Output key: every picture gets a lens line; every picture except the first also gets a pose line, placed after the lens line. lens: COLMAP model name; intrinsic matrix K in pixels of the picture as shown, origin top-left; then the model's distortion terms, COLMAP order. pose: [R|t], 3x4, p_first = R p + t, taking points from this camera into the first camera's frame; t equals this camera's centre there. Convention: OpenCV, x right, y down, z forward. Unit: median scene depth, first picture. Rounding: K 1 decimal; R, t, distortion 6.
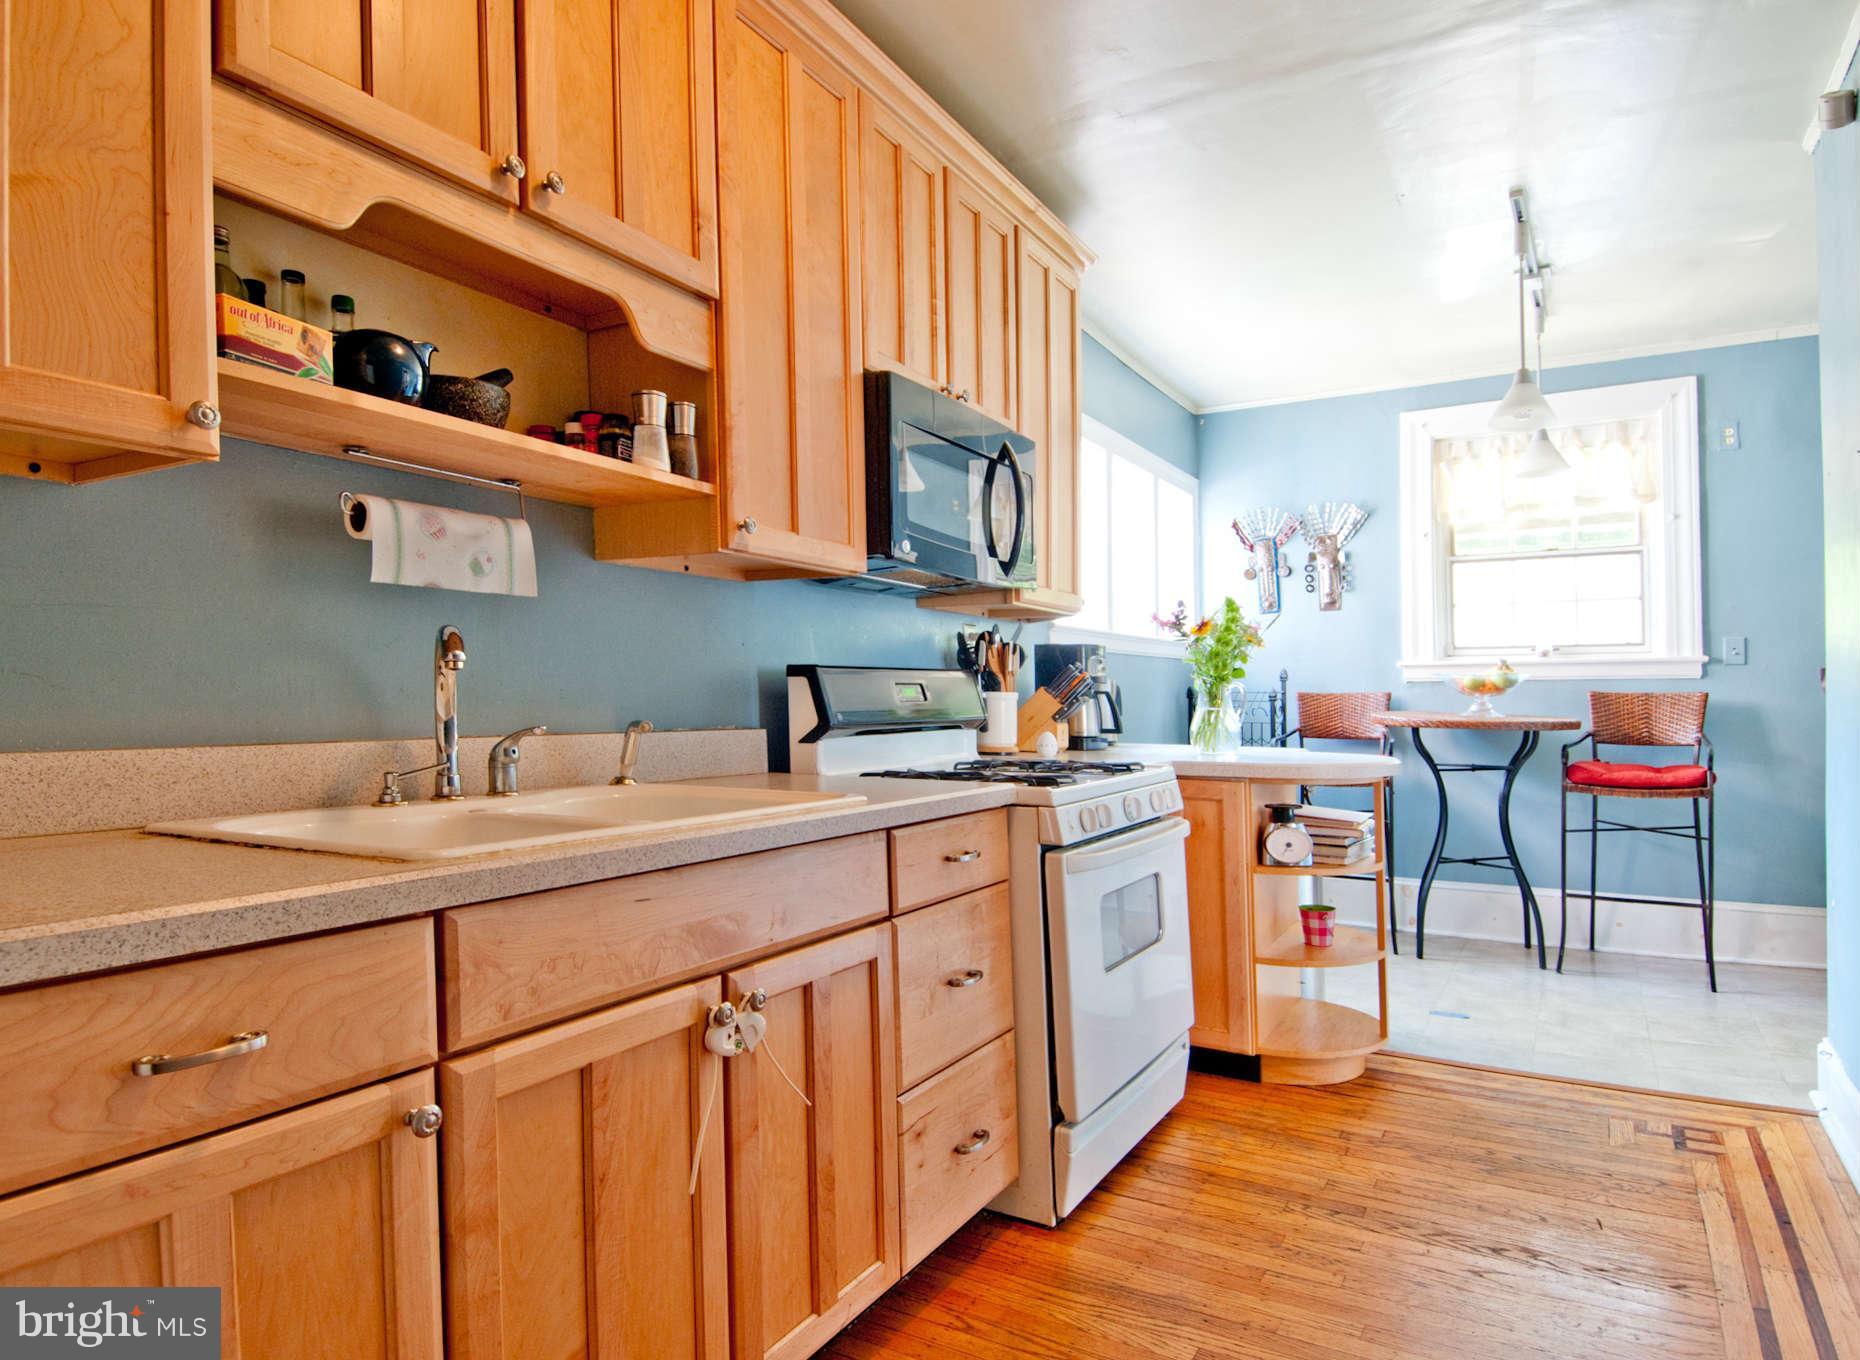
lens RADIAL K [[891.7, 0, 928.4], [0, 891.7, 681.4], [0, 0, 1]] dist [0.013576, 0.000325]
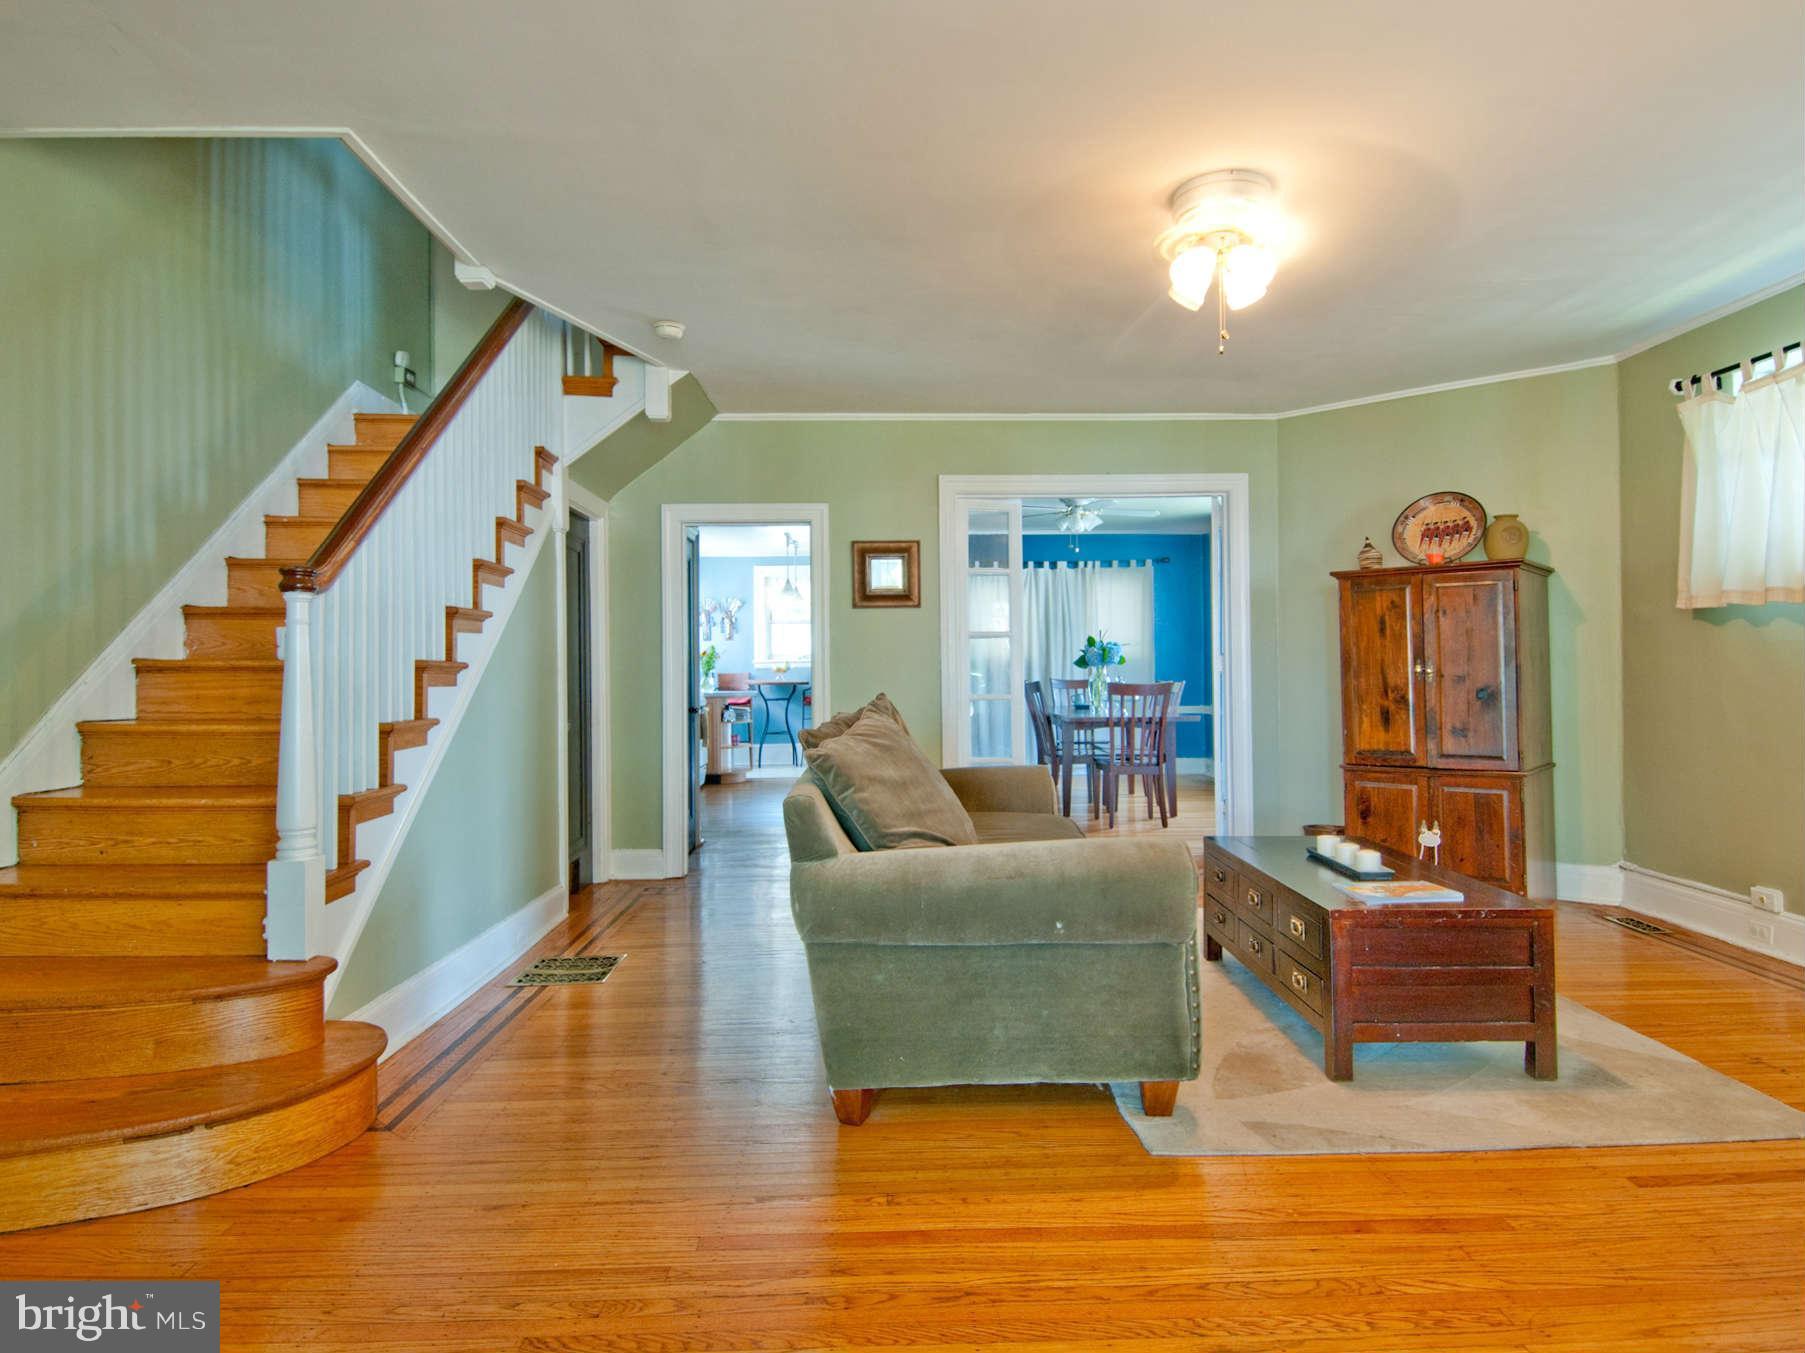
lens RADIAL K [[1129.2, 0, 917.8], [0, 1129.2, 676.7], [0, 0, 1]] dist [0.036201, -0.026623]
pose [[0.793330, -0.006249, 0.608760, -1.144798], [-0.006339, 0.999808, 0.018524, -0.040033], [-0.608759, -0.018555, 0.793138, -1.985269]]
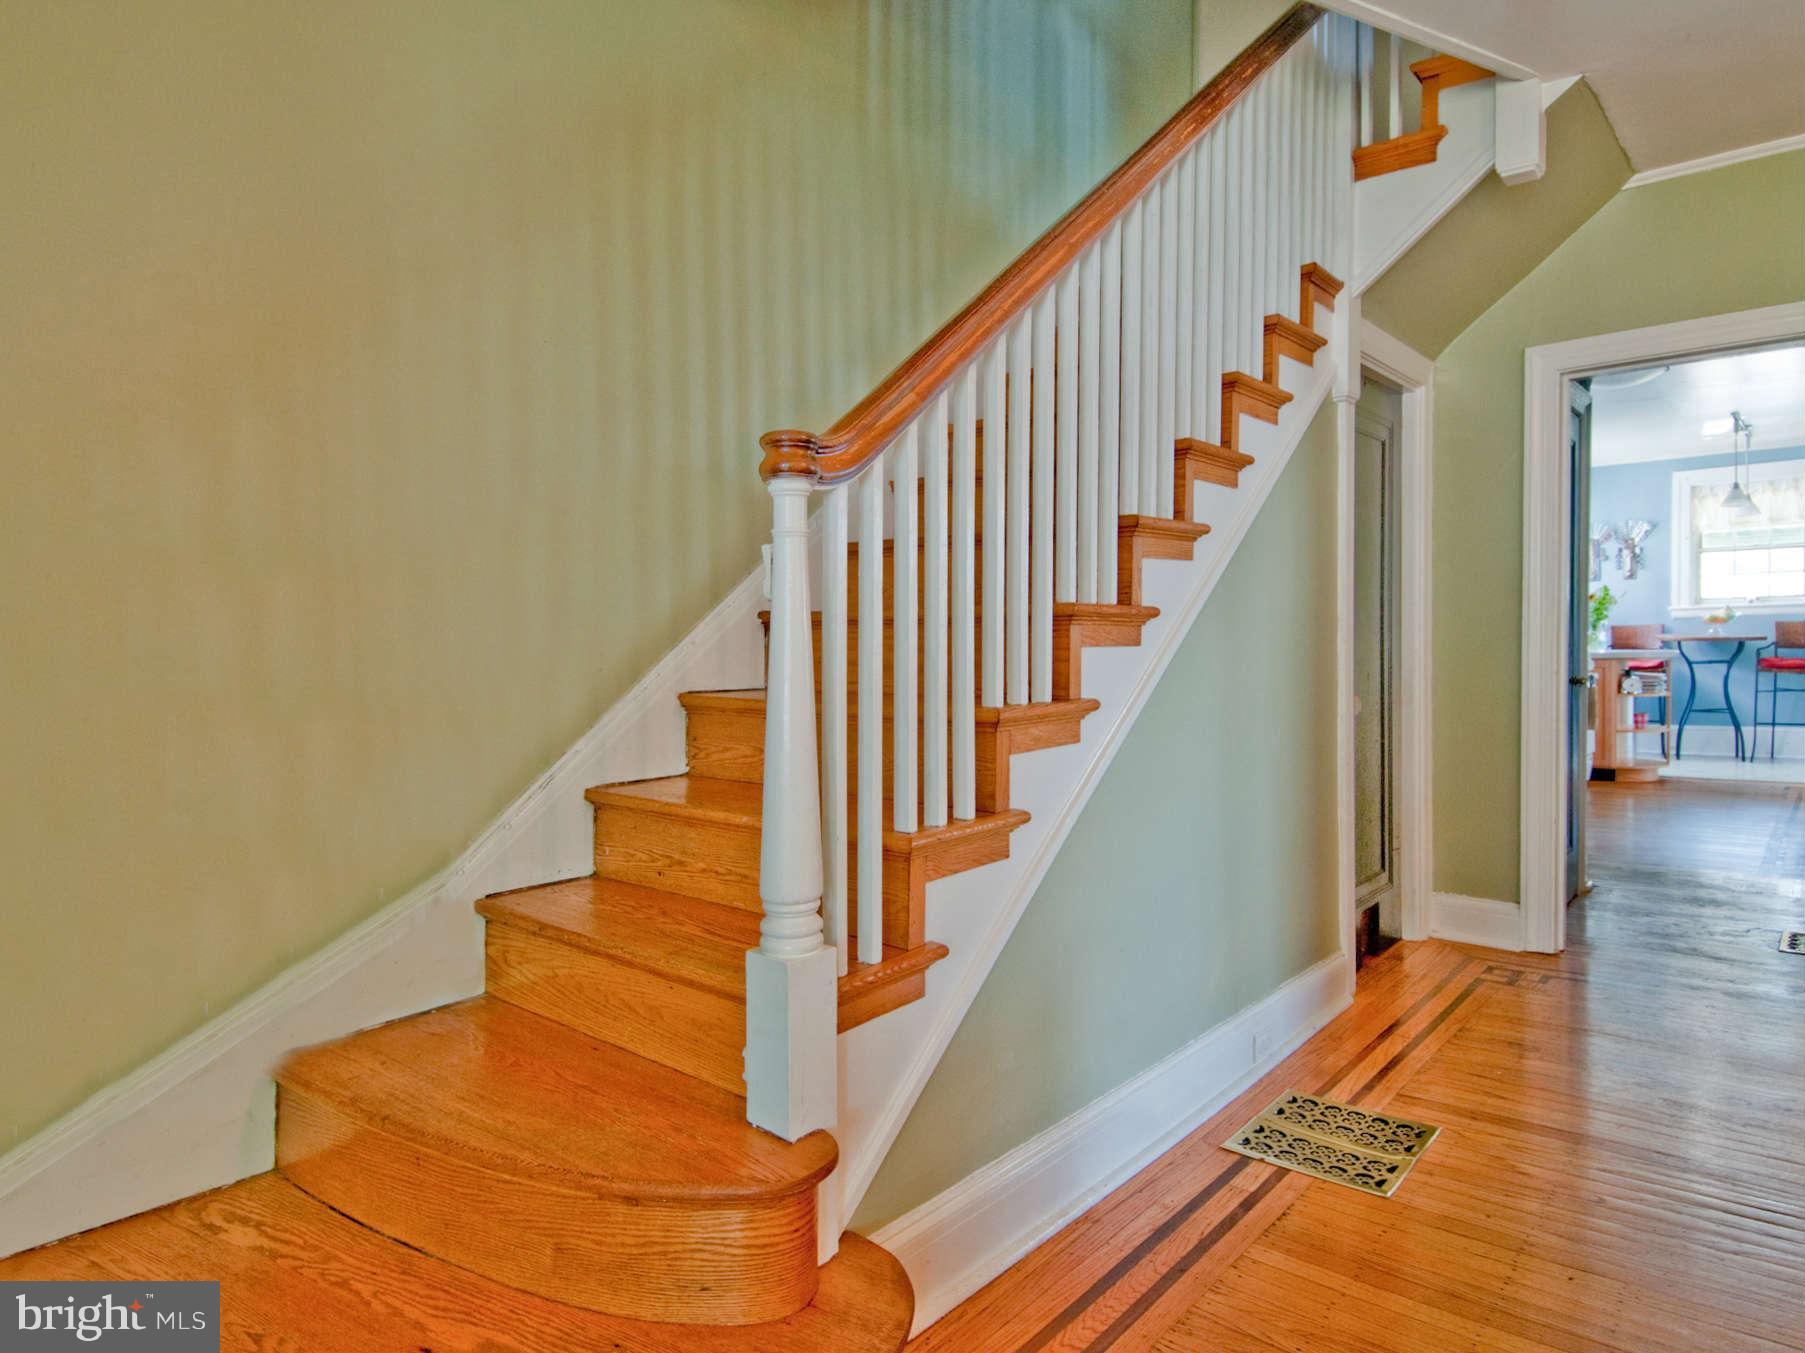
lens RADIAL K [[1129.2, 0, 894.0], [0, 1129.2, 682.3], [0, 0, 1]] dist [0.036201, -0.026623]
pose [[0.997075, -0.011541, -0.075550, -0.940343], [0.015886, 0.998238, 0.057167, -0.027460], [0.074757, -0.058200, 0.995502, -1.552934]]
